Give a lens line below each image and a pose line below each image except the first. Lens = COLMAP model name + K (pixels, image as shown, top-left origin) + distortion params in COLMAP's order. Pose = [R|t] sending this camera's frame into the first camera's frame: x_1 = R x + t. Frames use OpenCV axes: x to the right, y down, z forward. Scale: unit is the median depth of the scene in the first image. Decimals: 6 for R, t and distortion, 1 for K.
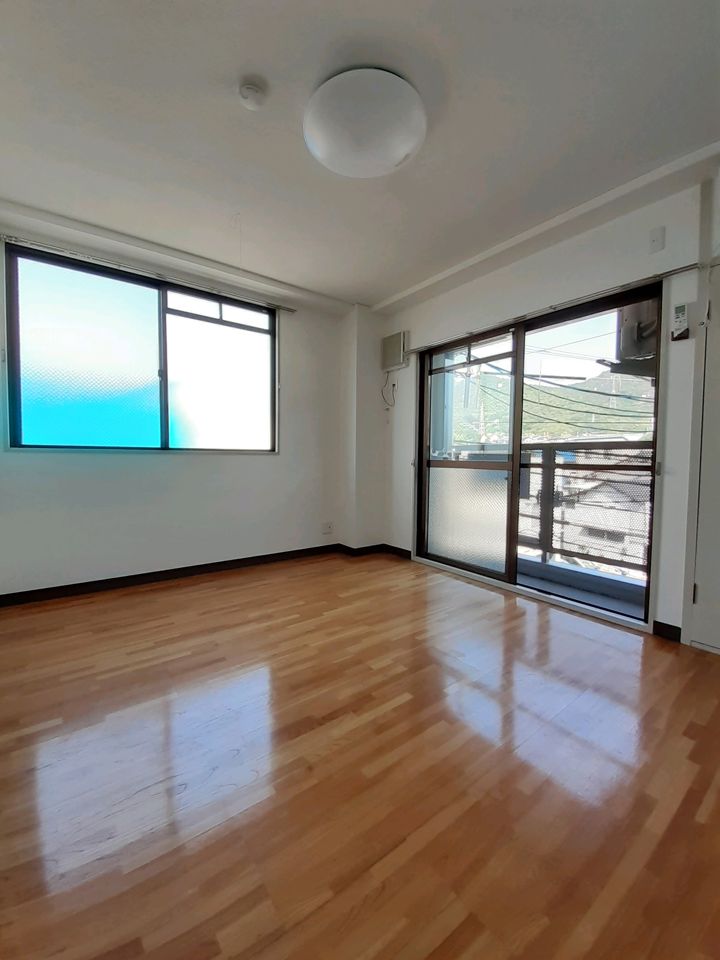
lens RADIAL K [[386.7, 0, 357.0], [0, 386.7, 479.2], [0, 0, 1]] dist [-0.003516, -0.001347]
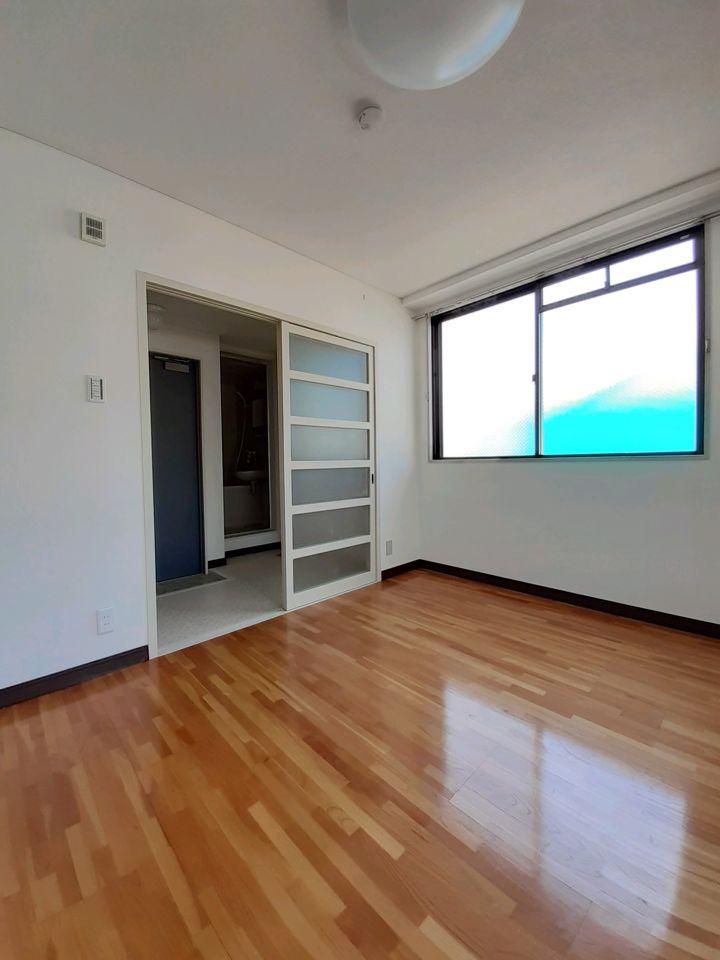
lens RADIAL K [[386.7, 0, 356.8], [0, 386.7, 475.7], [0, 0, 1]] dist [-0.003516, -0.001347]
pose [[0.098797, 0.025587, -0.994779, 0.420030], [-0.043303, 0.998833, 0.021390, -0.033708], [0.994165, 0.040964, 0.099789, 0.488453]]
